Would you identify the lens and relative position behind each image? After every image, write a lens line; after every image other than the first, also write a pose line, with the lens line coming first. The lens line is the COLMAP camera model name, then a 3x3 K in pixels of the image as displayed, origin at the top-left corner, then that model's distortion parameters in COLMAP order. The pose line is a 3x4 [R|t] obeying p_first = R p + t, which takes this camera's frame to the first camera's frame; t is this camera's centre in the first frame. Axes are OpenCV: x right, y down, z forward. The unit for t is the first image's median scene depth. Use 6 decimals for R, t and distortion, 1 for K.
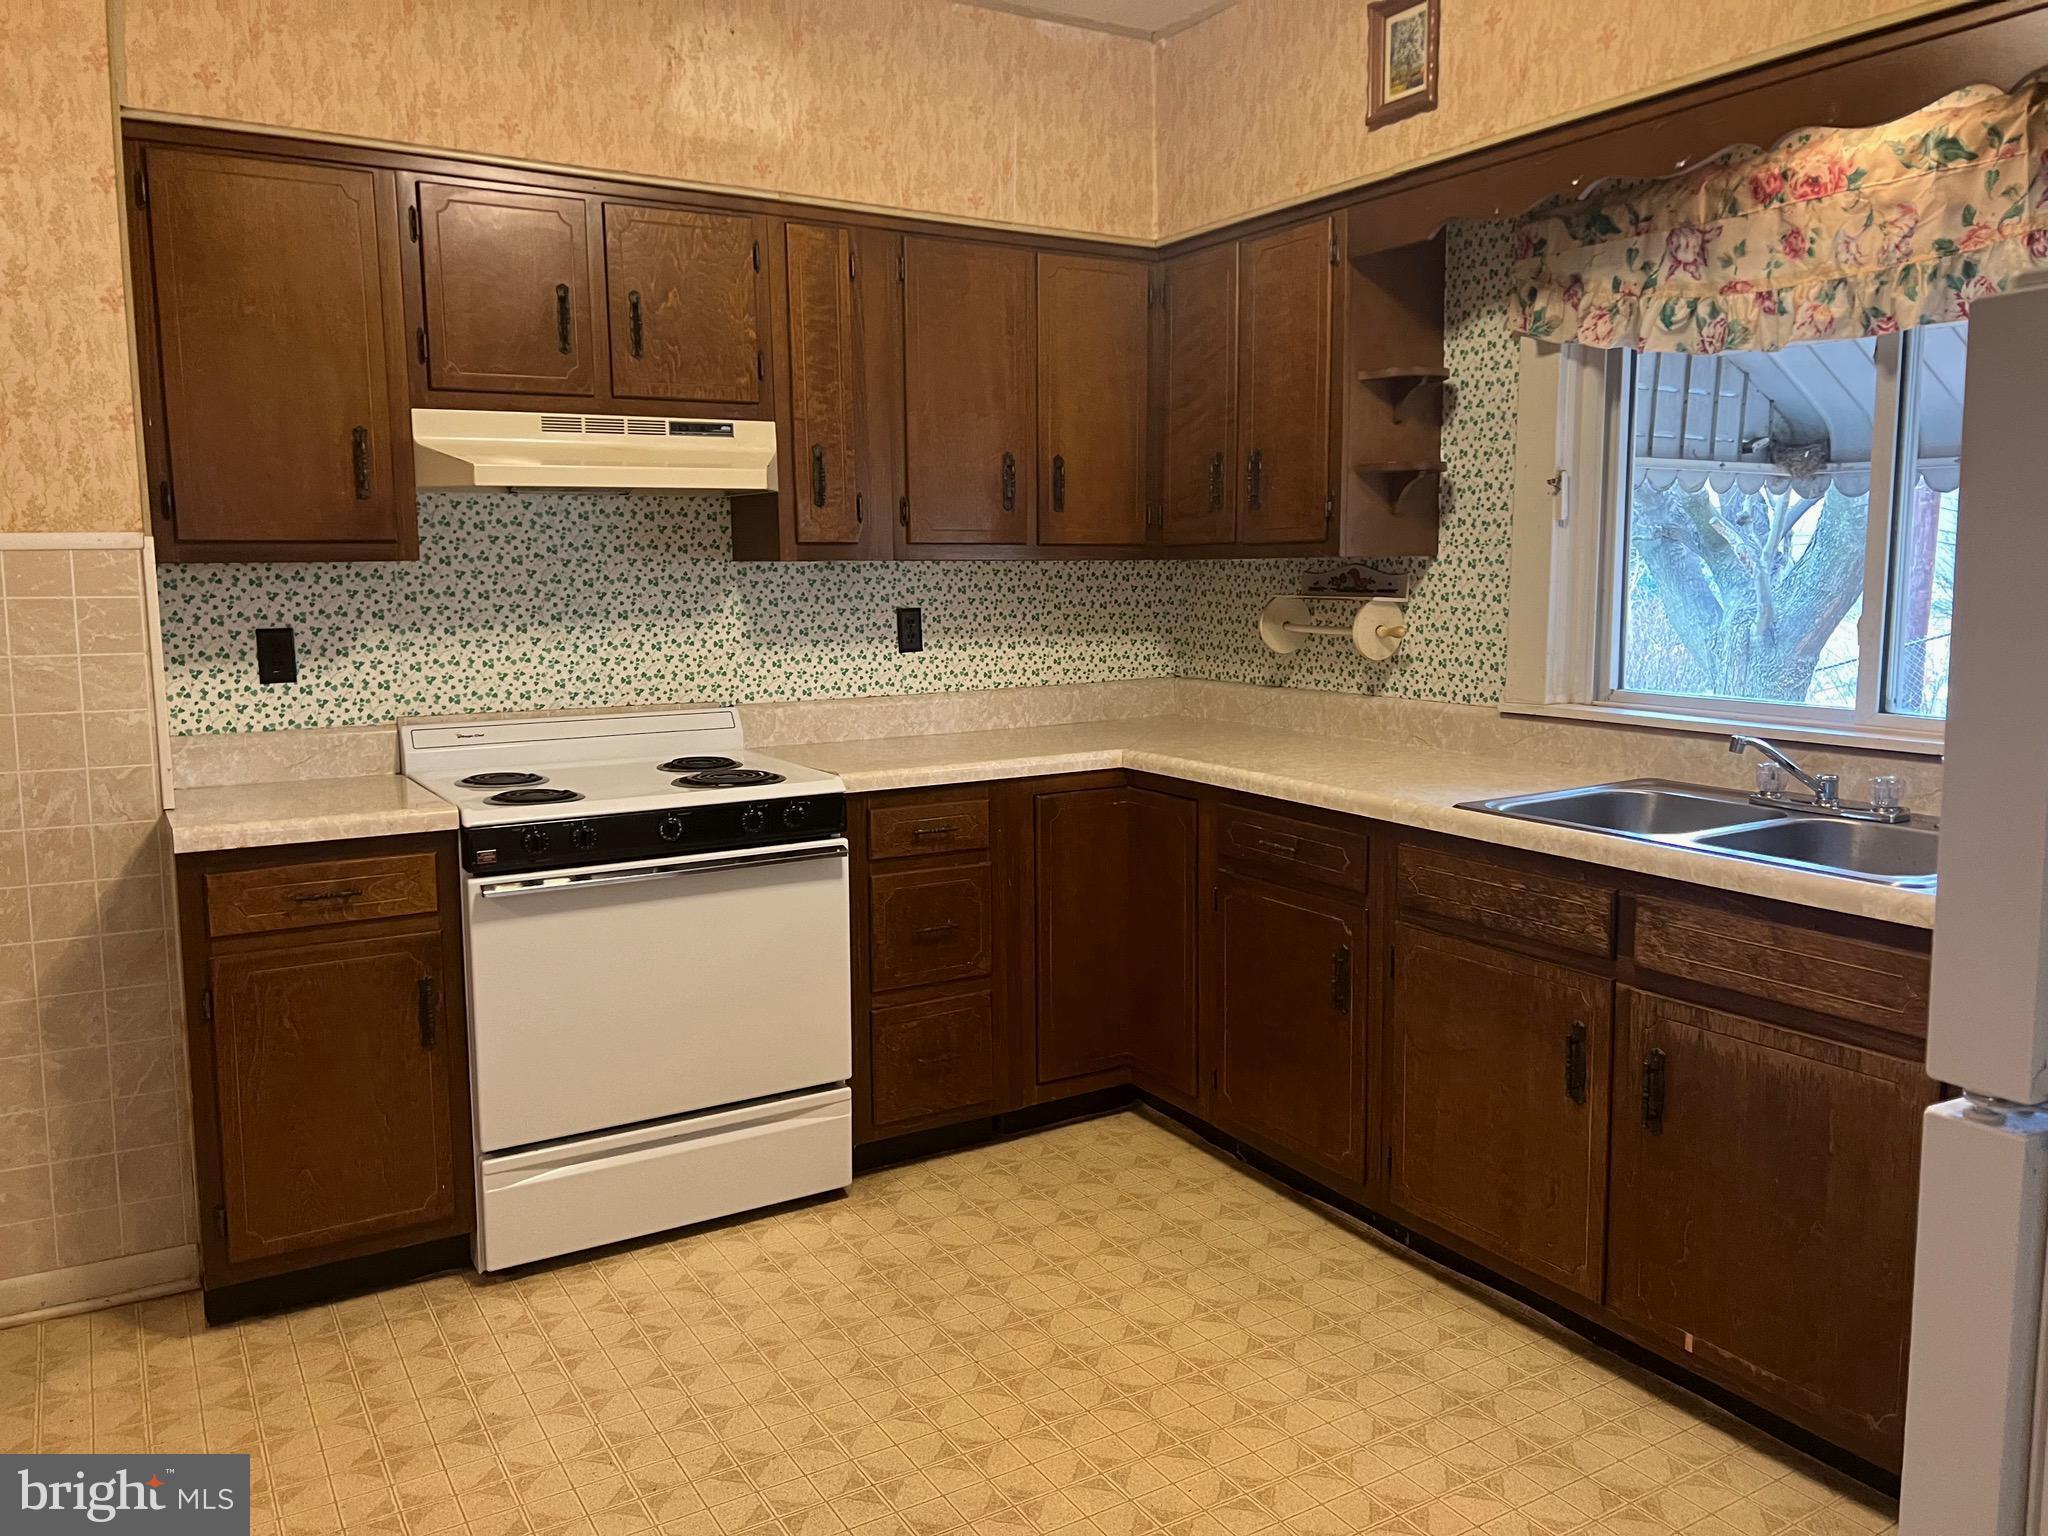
lens RADIAL K [[1524.1, 0, 1019.9], [0, 1524.1, 755.6], [0, 0, 1]] dist [0.058797, -0.065336]
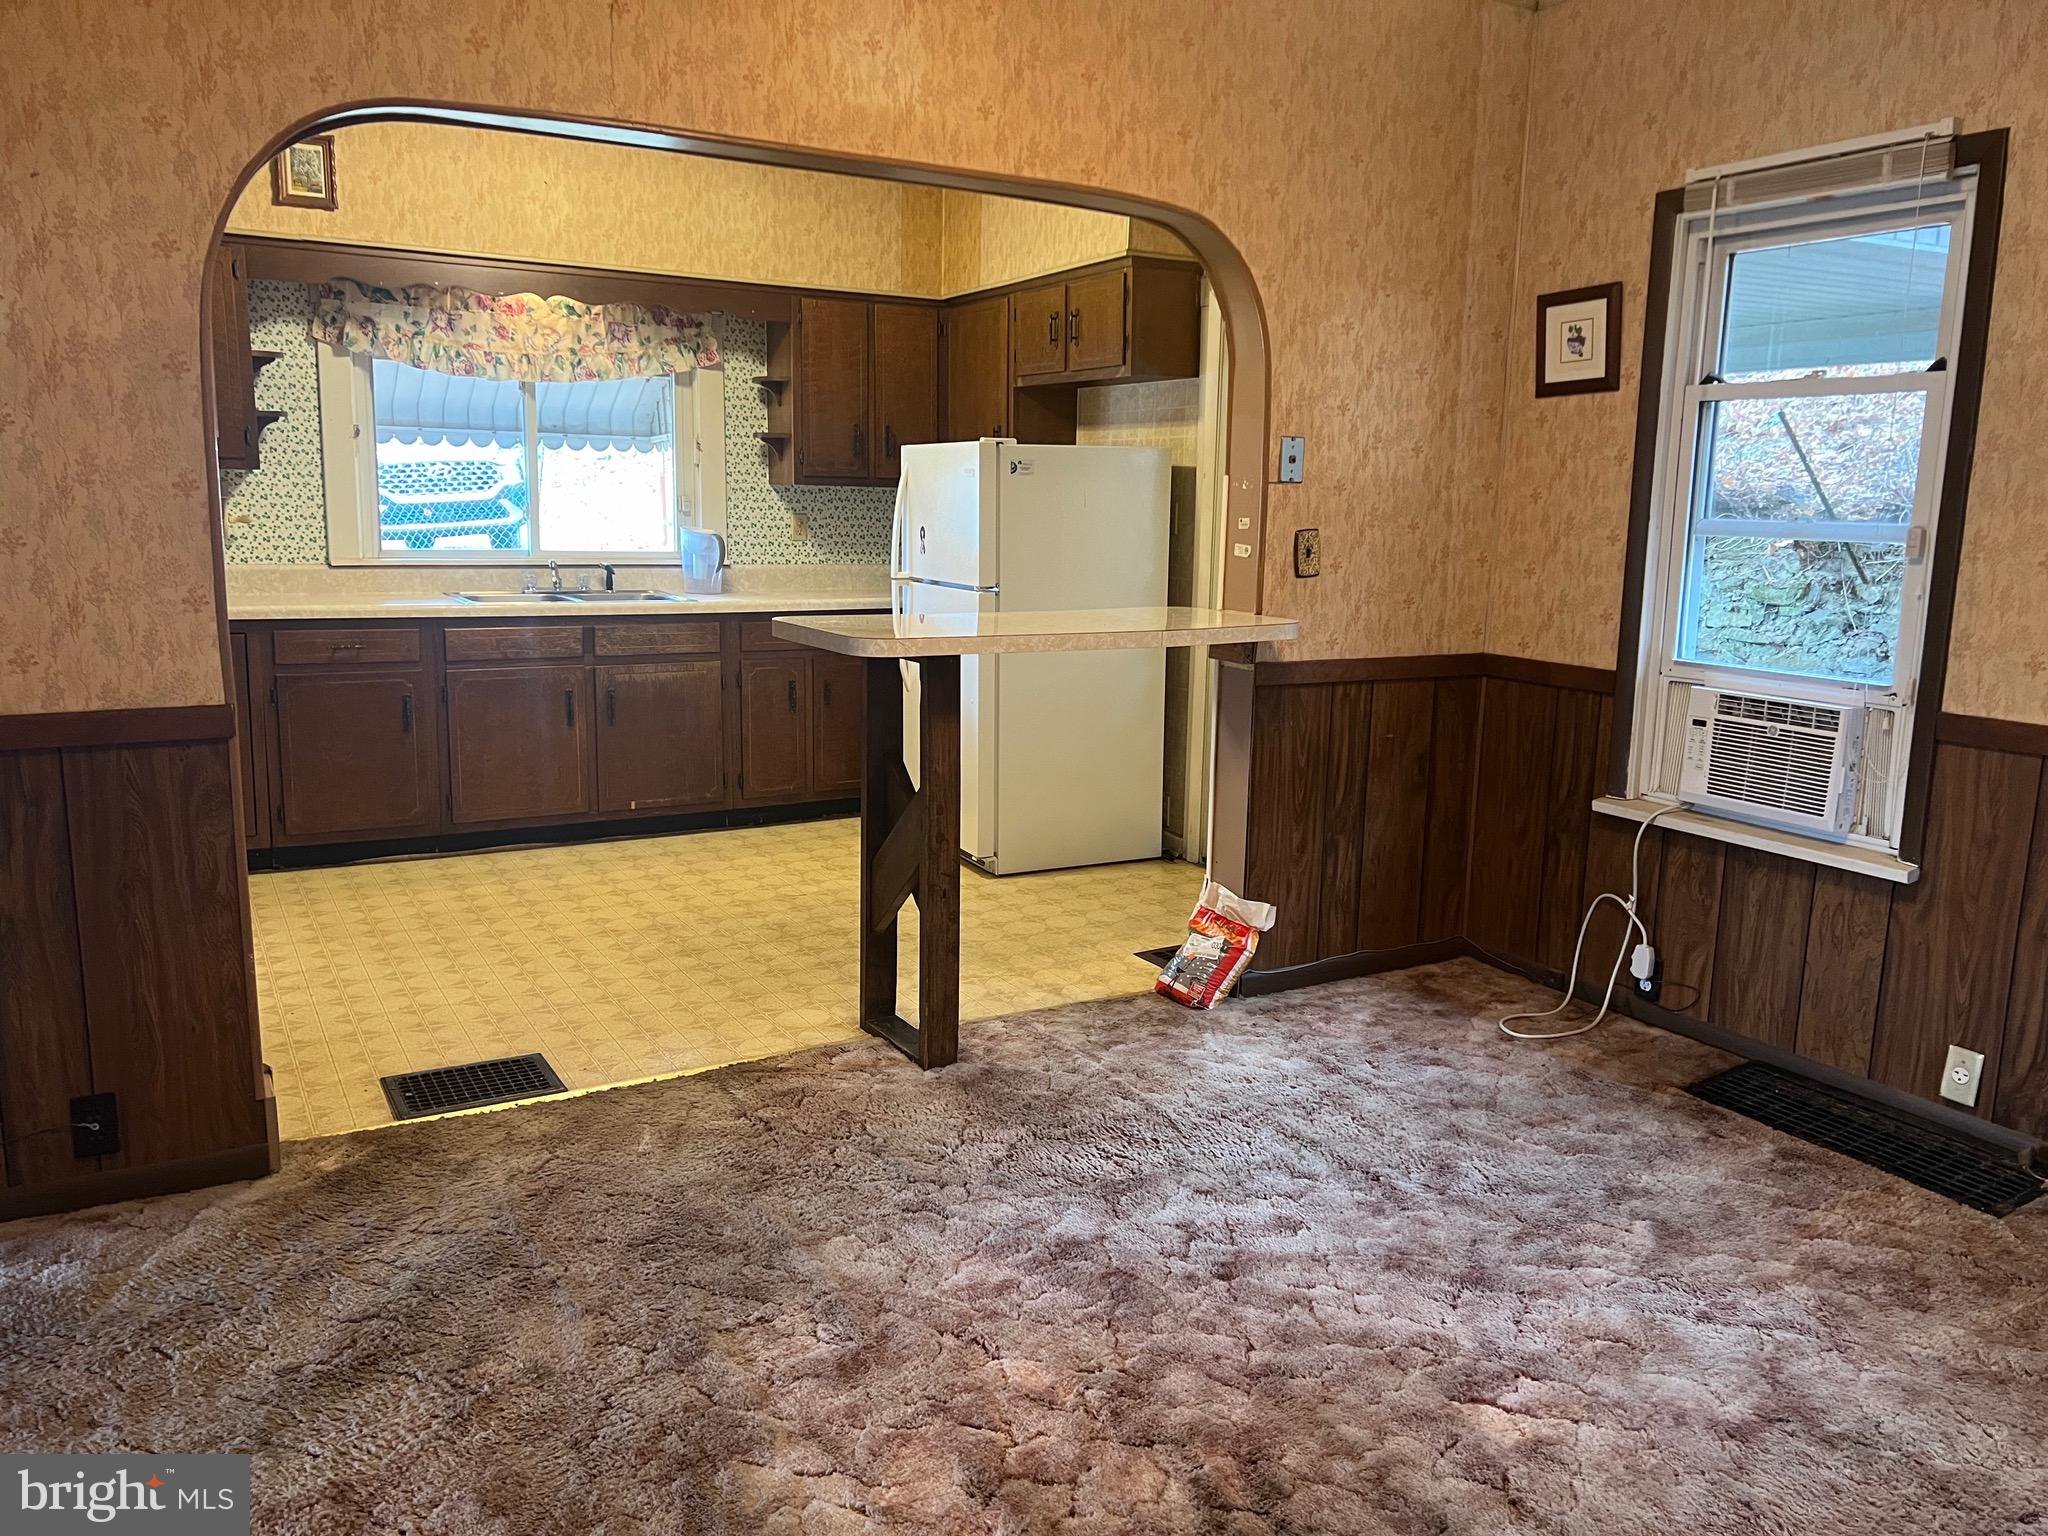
lens RADIAL K [[1524.1, 0, 1019.9], [0, 1524.1, 755.6], [0, 0, 1]] dist [0.058797, -0.065336]
pose [[0.029983, -0.160100, 0.986645, -1.516298], [0.107113, 0.981920, 0.156078, -0.007367], [-0.993795, 0.101003, 0.046589, 0.212778]]
